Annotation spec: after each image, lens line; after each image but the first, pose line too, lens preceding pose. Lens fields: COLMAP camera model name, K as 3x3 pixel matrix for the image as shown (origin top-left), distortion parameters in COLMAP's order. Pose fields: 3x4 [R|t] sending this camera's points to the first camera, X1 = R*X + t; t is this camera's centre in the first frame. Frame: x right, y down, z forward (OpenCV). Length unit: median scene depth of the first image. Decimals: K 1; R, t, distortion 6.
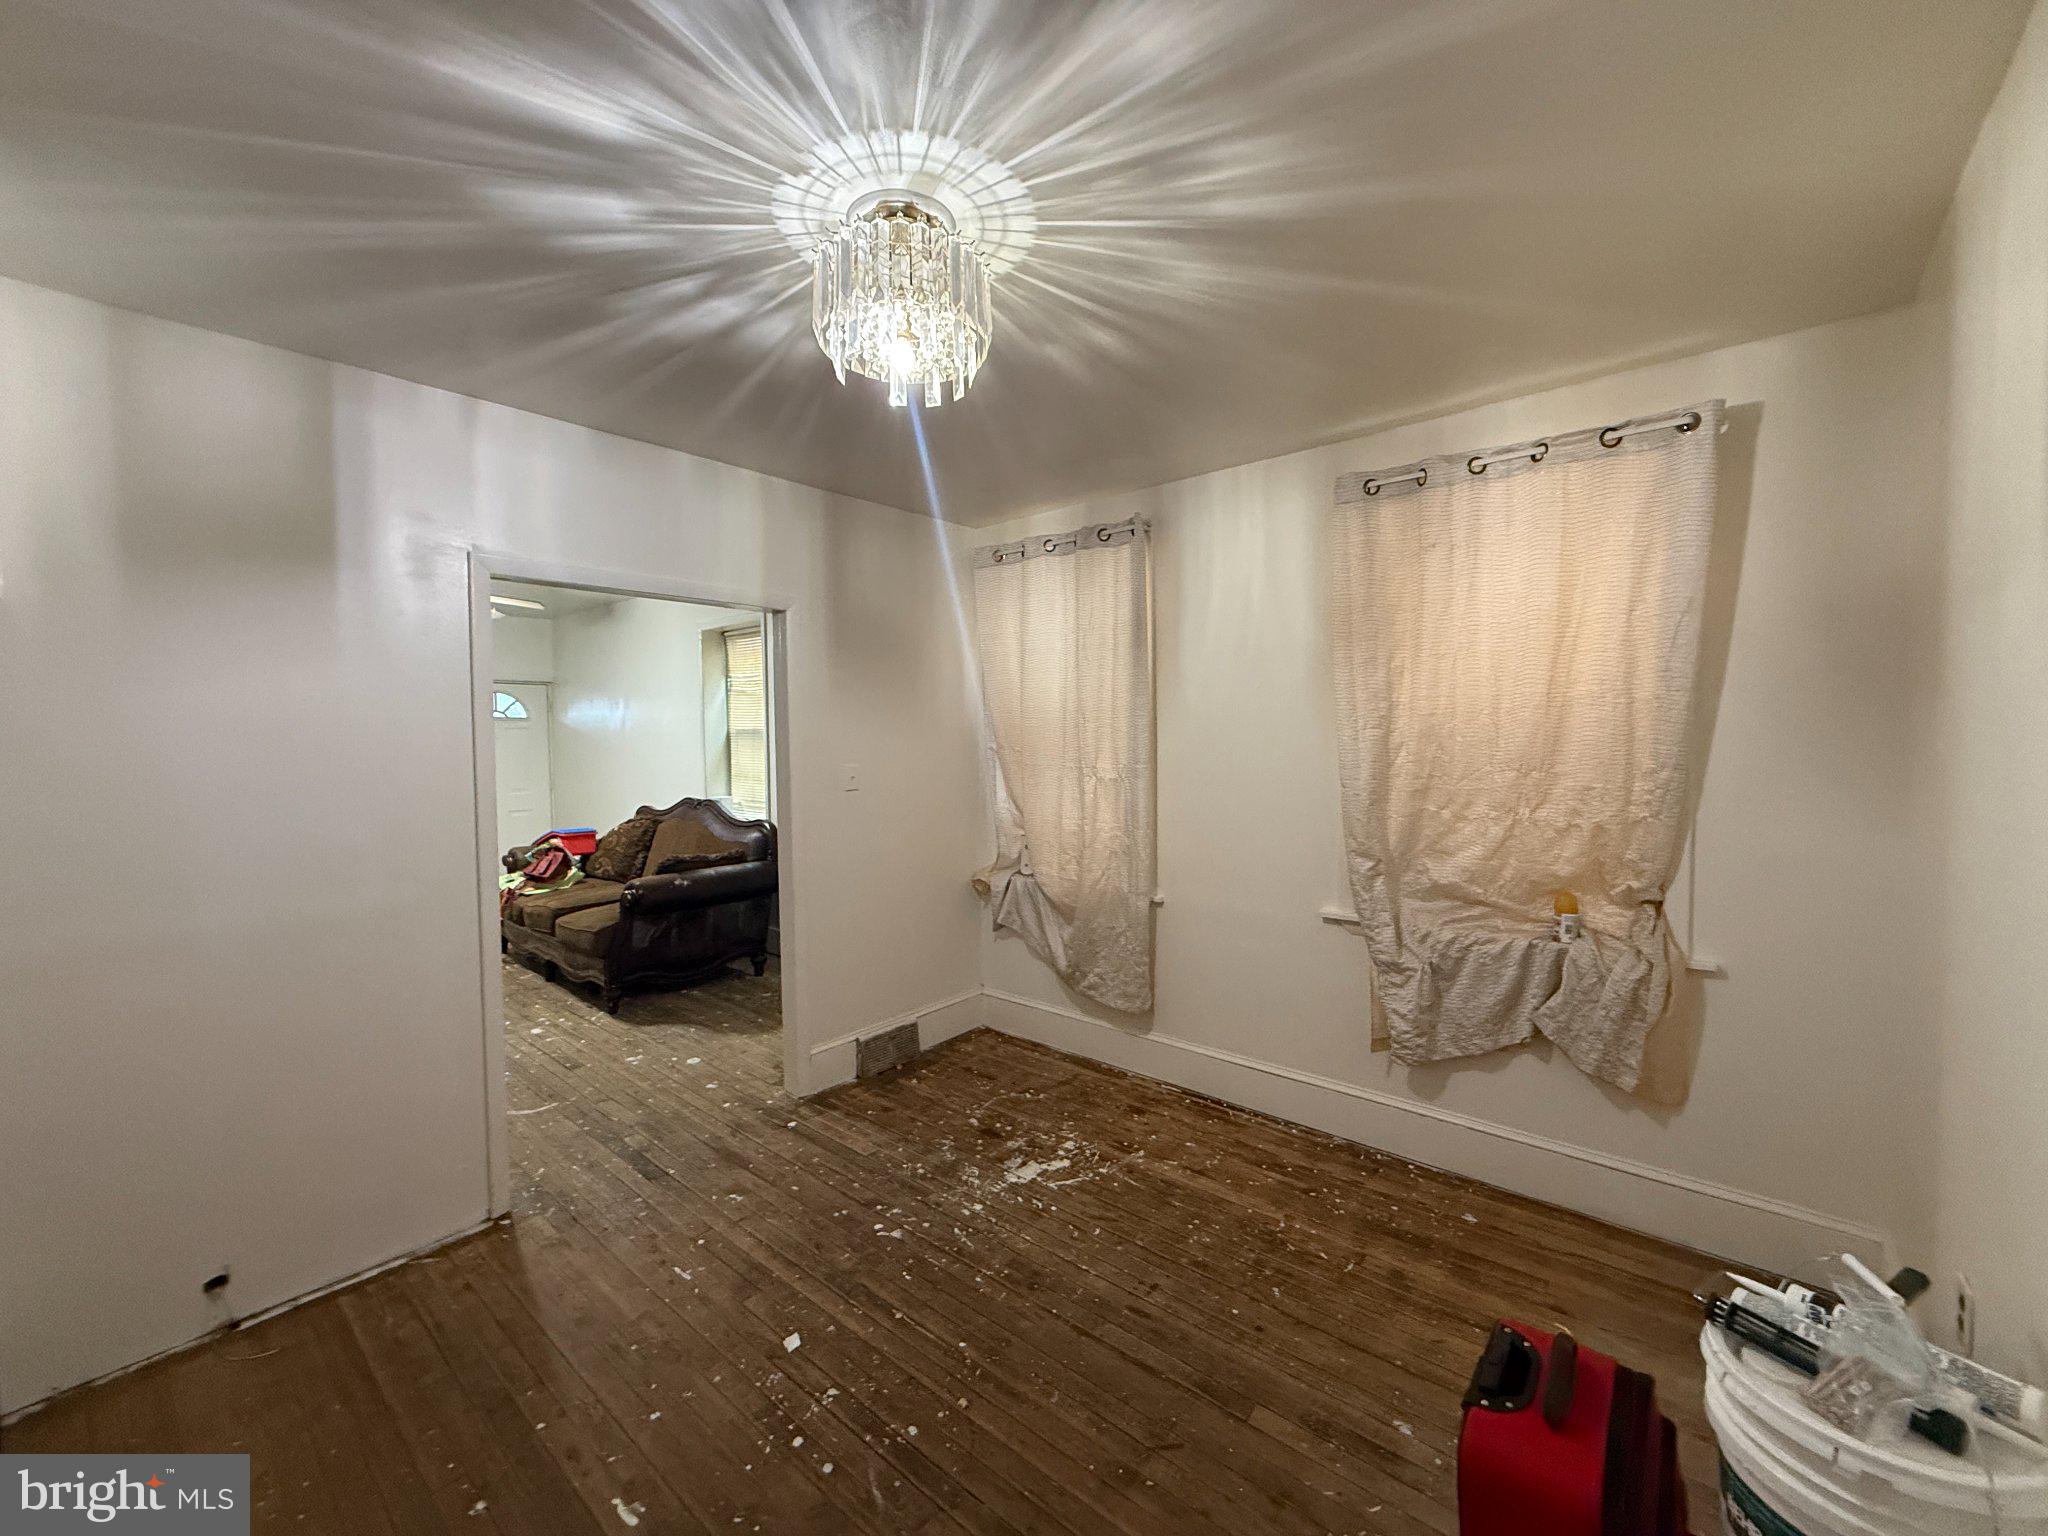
lens RADIAL K [[812.8, 0, 1021.8], [0, 812.8, 764.8], [0, 0, 1]] dist [0.000430, 0.000362]
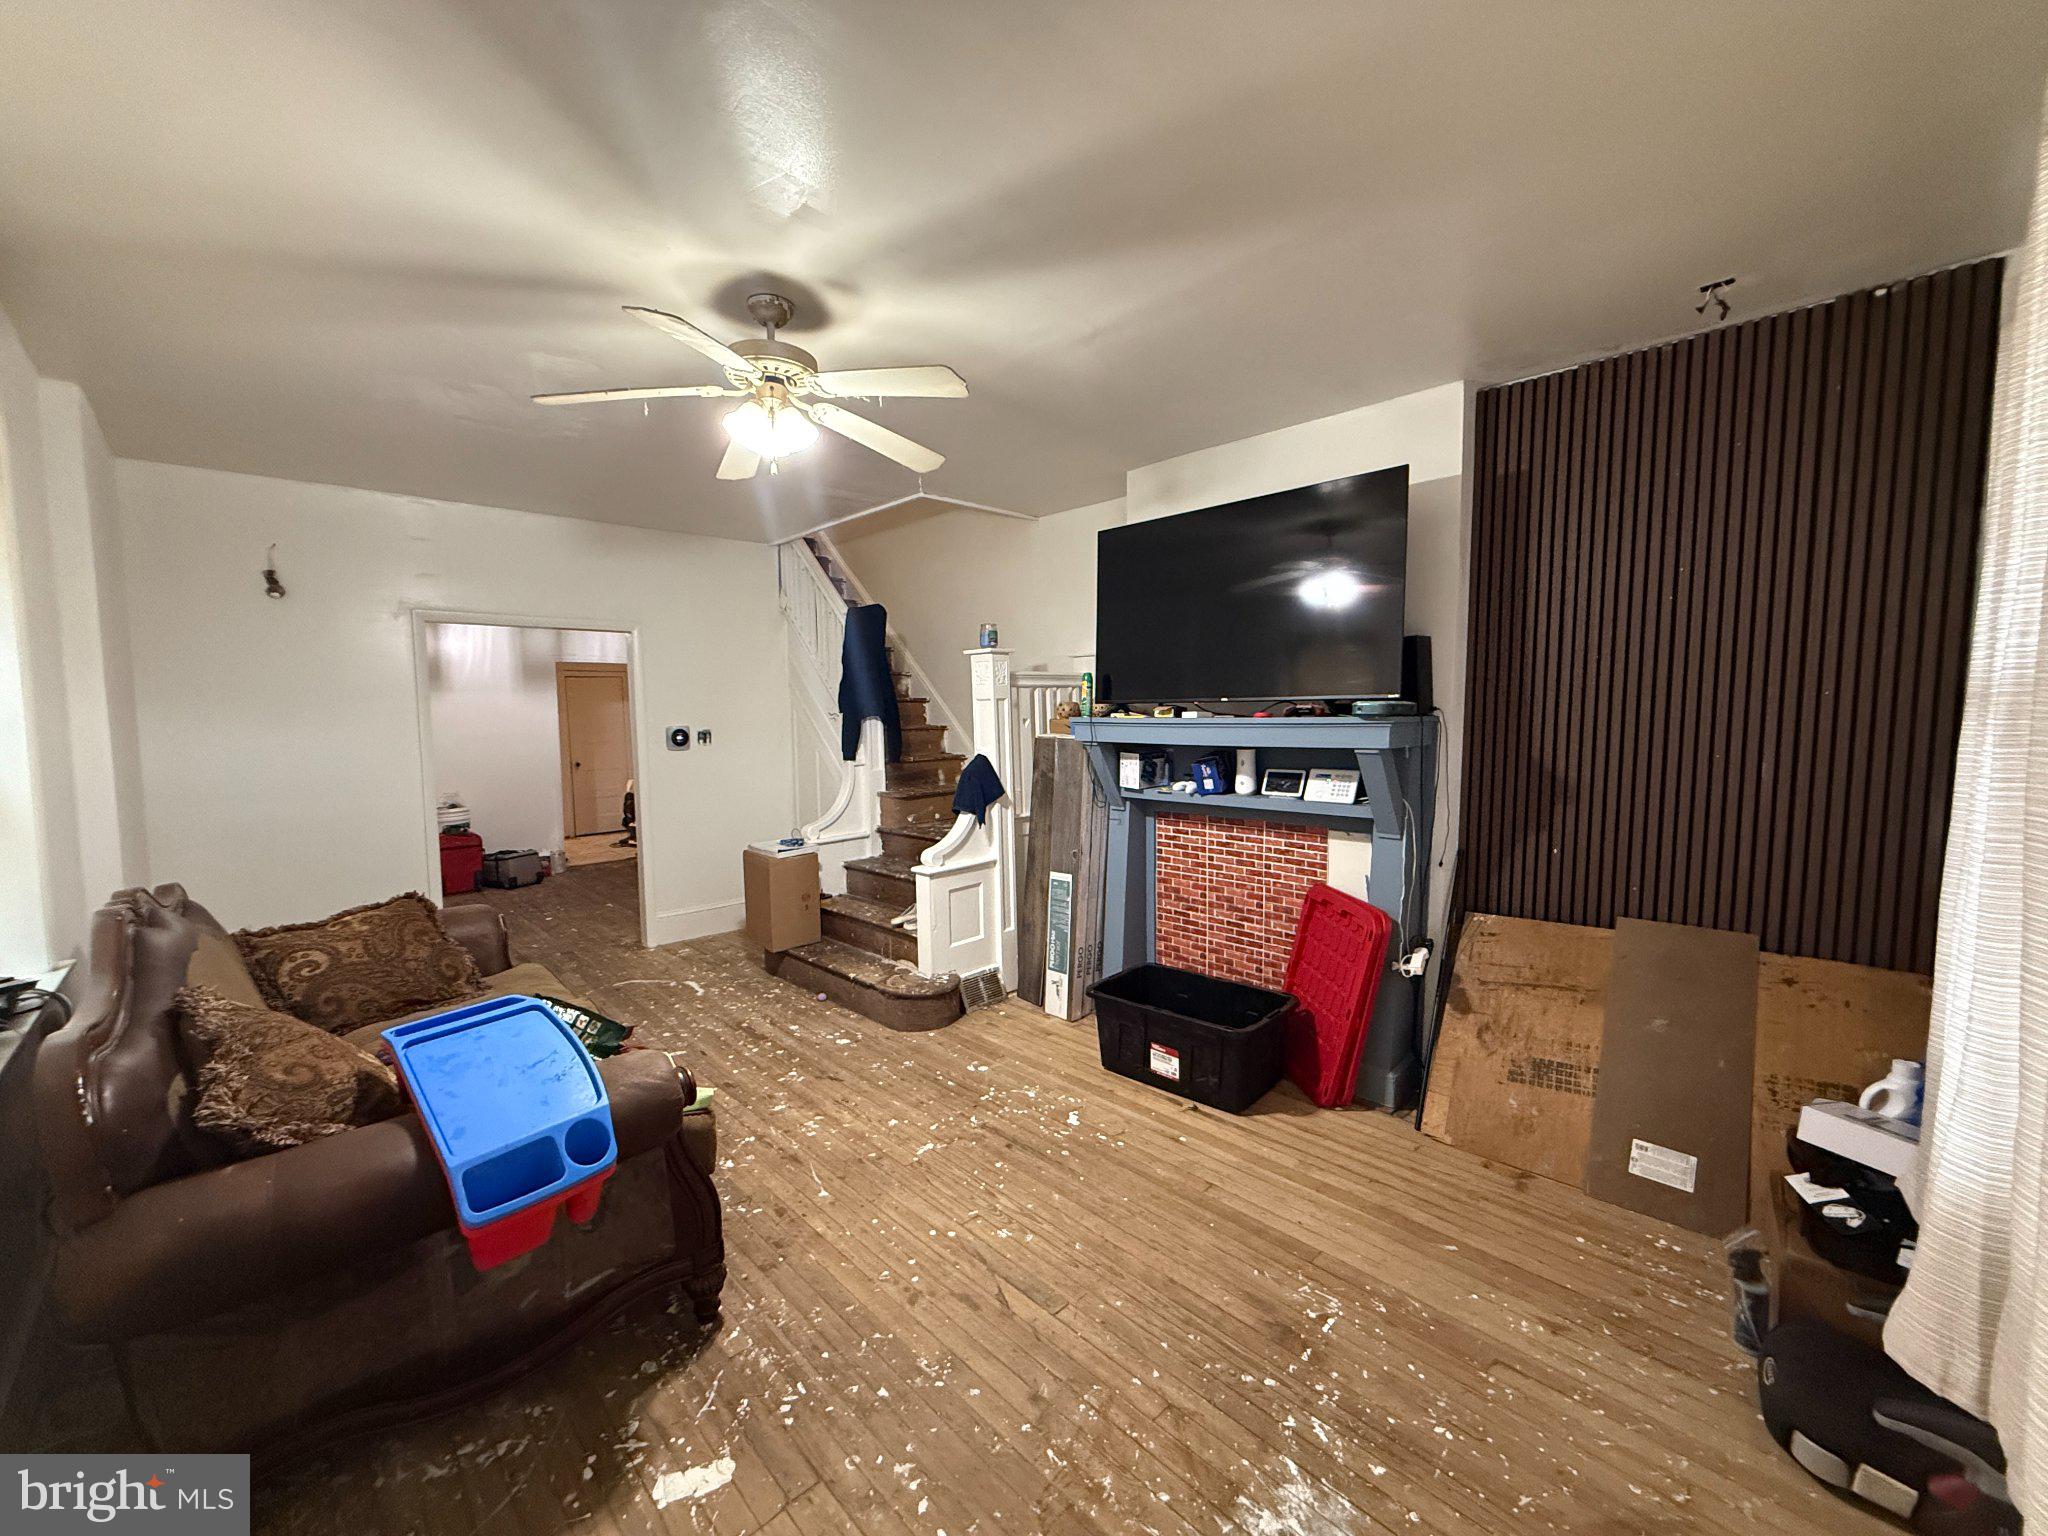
lens RADIAL K [[812.8, 0, 1021.8], [0, 812.8, 764.8], [0, 0, 1]] dist [0.000430, 0.000362]
pose [[-0.995118, 0.020293, 0.096583, -2.218882], [0.030566, 0.993885, 0.106104, -0.107336], [-0.093839, 0.108538, -0.989653, 3.580648]]
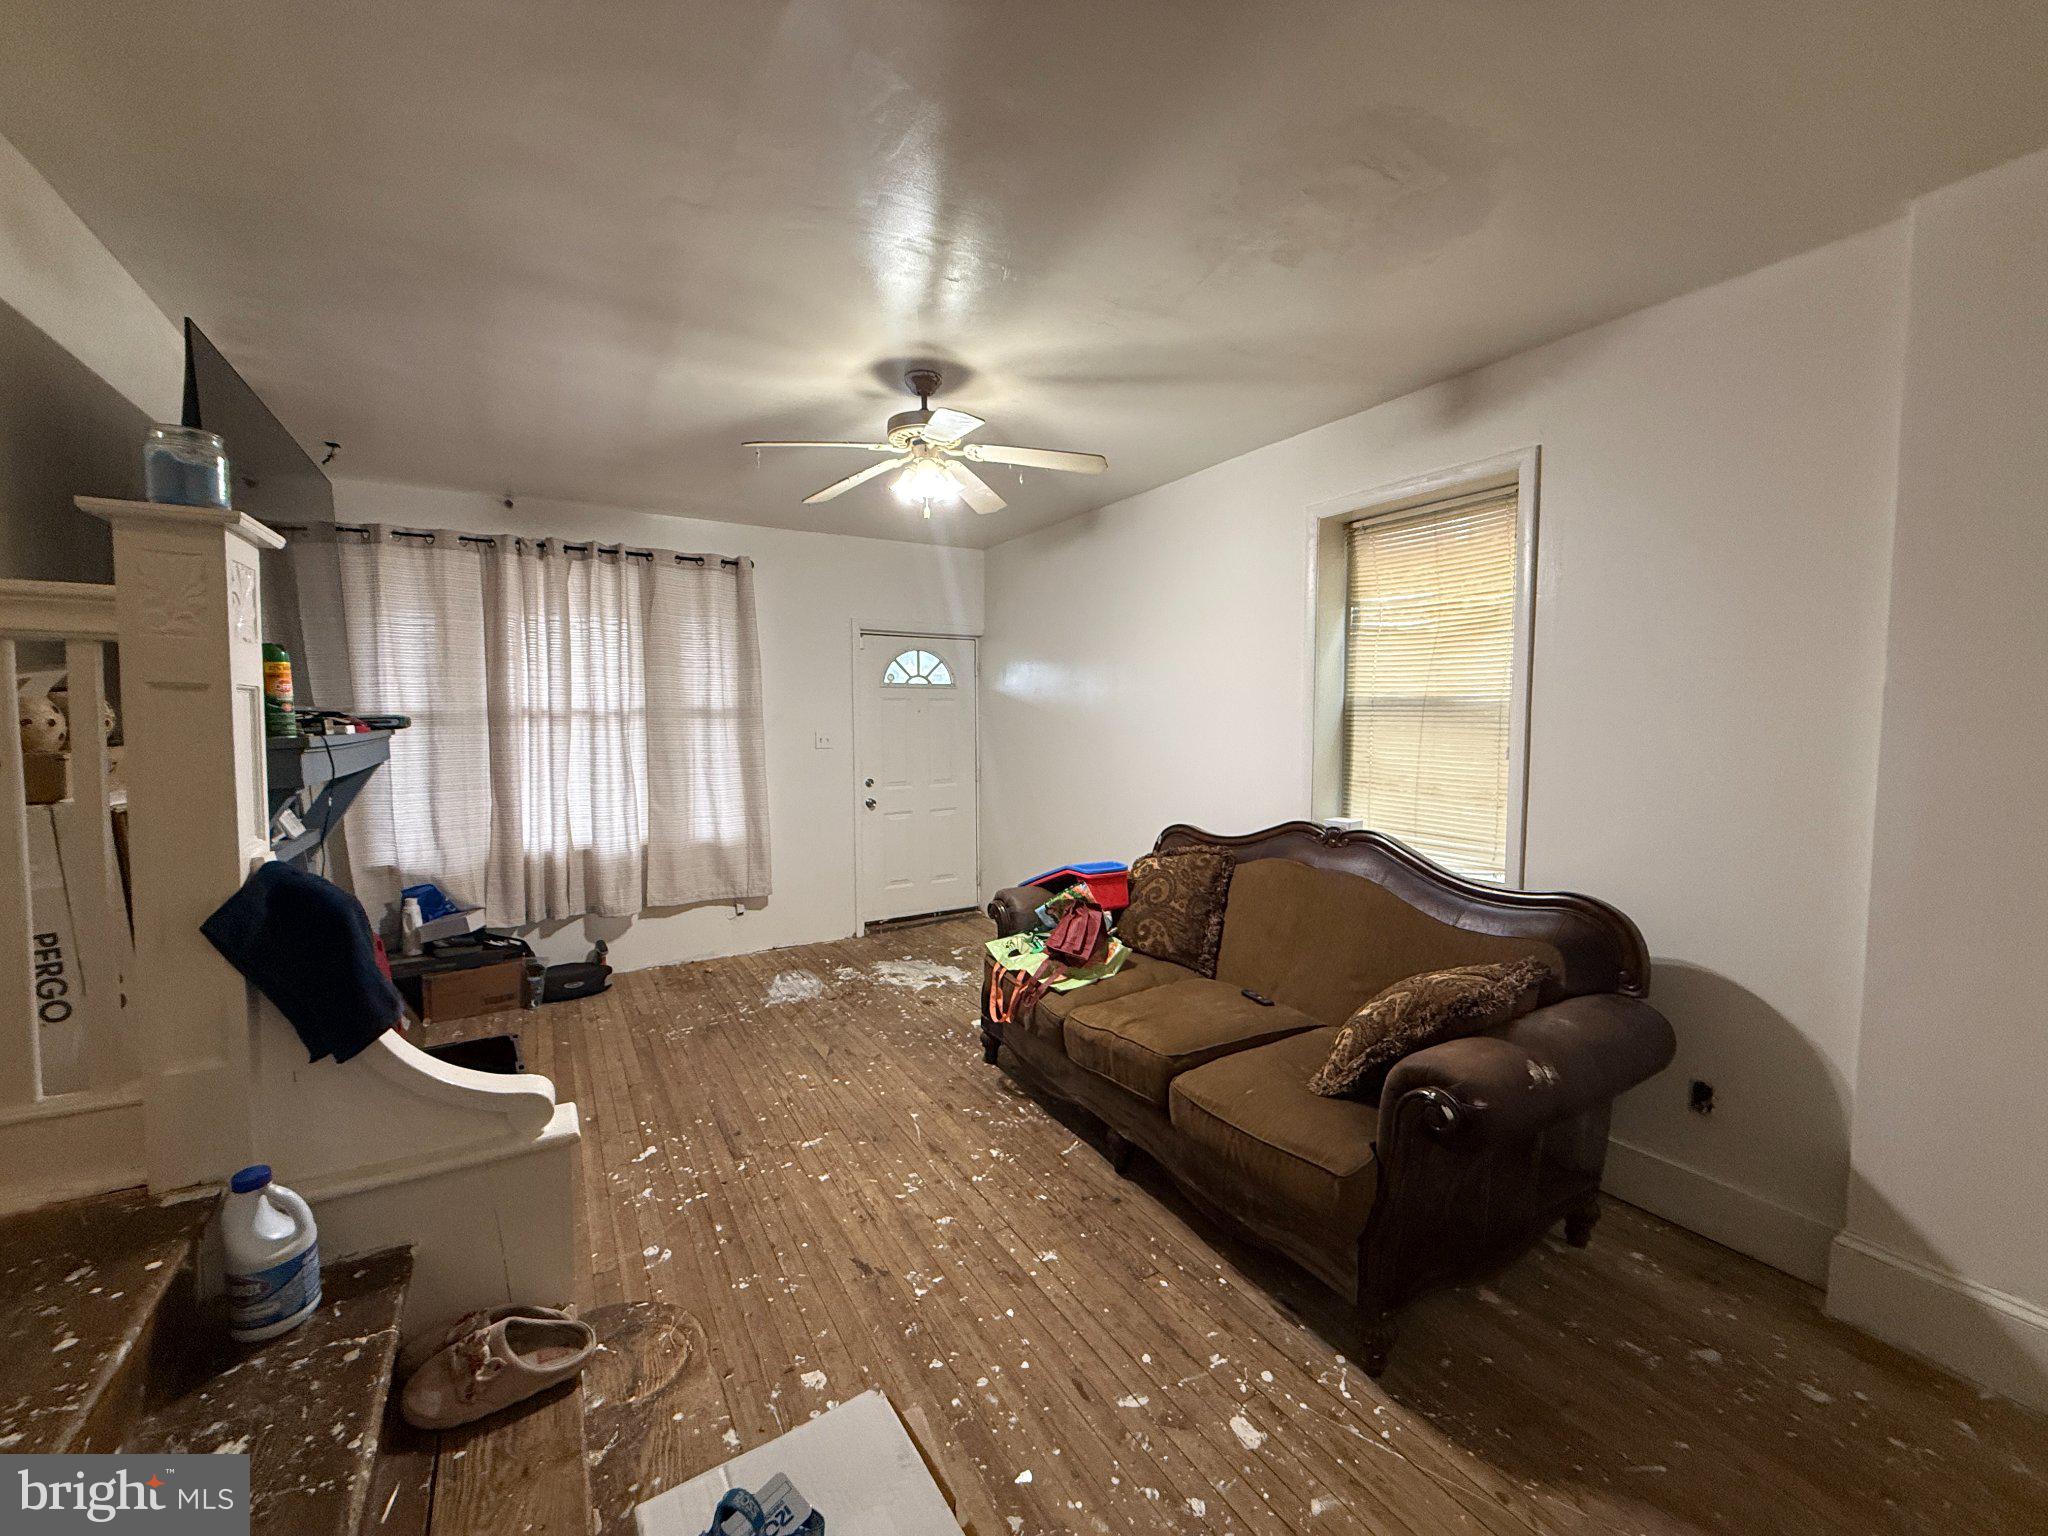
lens RADIAL K [[812.8, 0, 1021.8], [0, 812.8, 764.8], [0, 0, 1]] dist [0.000430, 0.000362]
pose [[0.949042, 0.029802, -0.313739, -1.177714], [-0.021269, 0.999306, 0.030587, -0.030719], [0.314433, -0.022355, 0.949017, 1.180852]]
